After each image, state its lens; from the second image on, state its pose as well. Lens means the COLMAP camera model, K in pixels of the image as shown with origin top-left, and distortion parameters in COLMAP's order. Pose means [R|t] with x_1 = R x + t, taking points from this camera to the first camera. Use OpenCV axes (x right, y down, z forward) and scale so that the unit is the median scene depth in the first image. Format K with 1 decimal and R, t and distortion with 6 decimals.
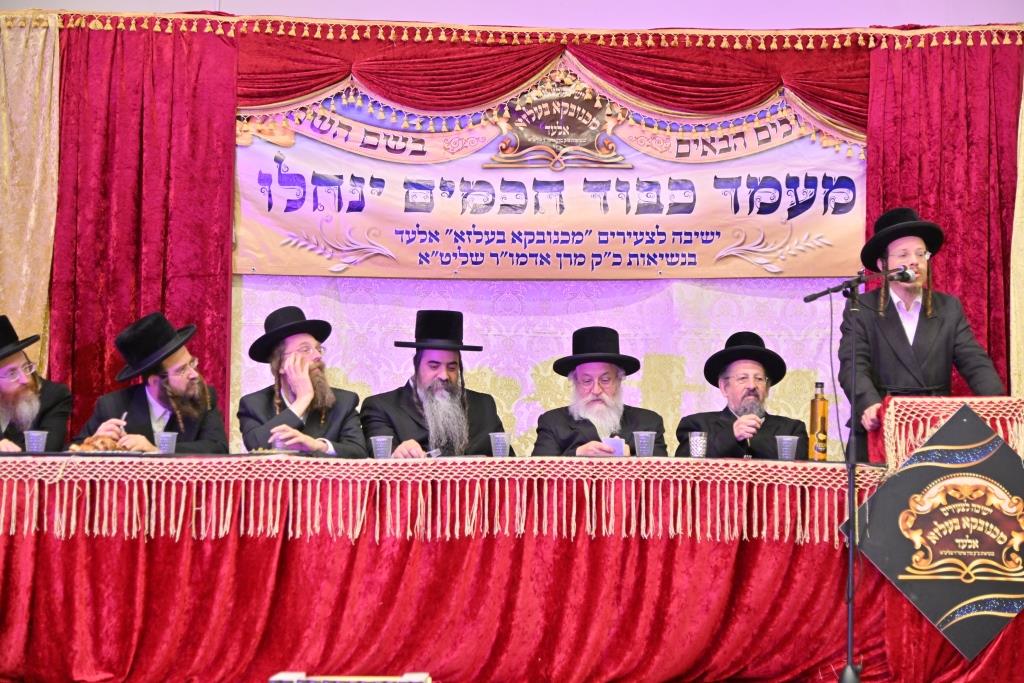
lens RADIAL K [[1850.6, 0, 511.4], [0, 1850.6, 342.1], [0, 0, 1]] dist [-0.030961, 0.000000]
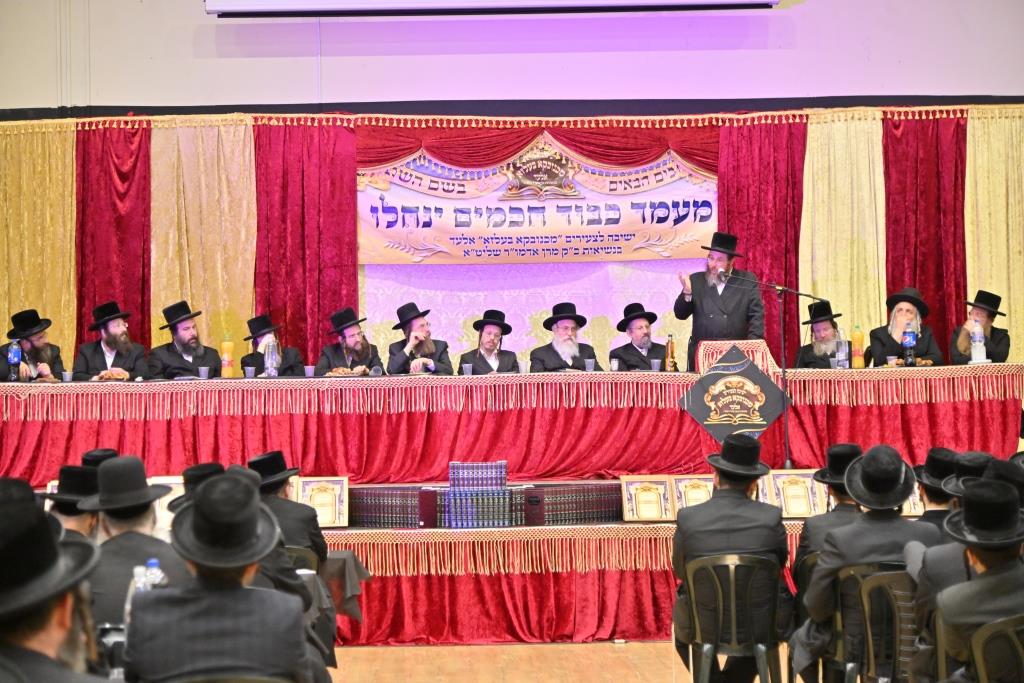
lens RADIAL K [[2464.6, 0, 506.9], [0, 2464.6, 343.0], [0, 0, 1]] dist [-0.043297, 0.000000]
pose [[0.999459, -0.023809, 0.022679, -0.064137], [0.022022, 0.996862, 0.076030, -0.137378], [-0.024418, -0.075489, 0.996848, -1.338240]]
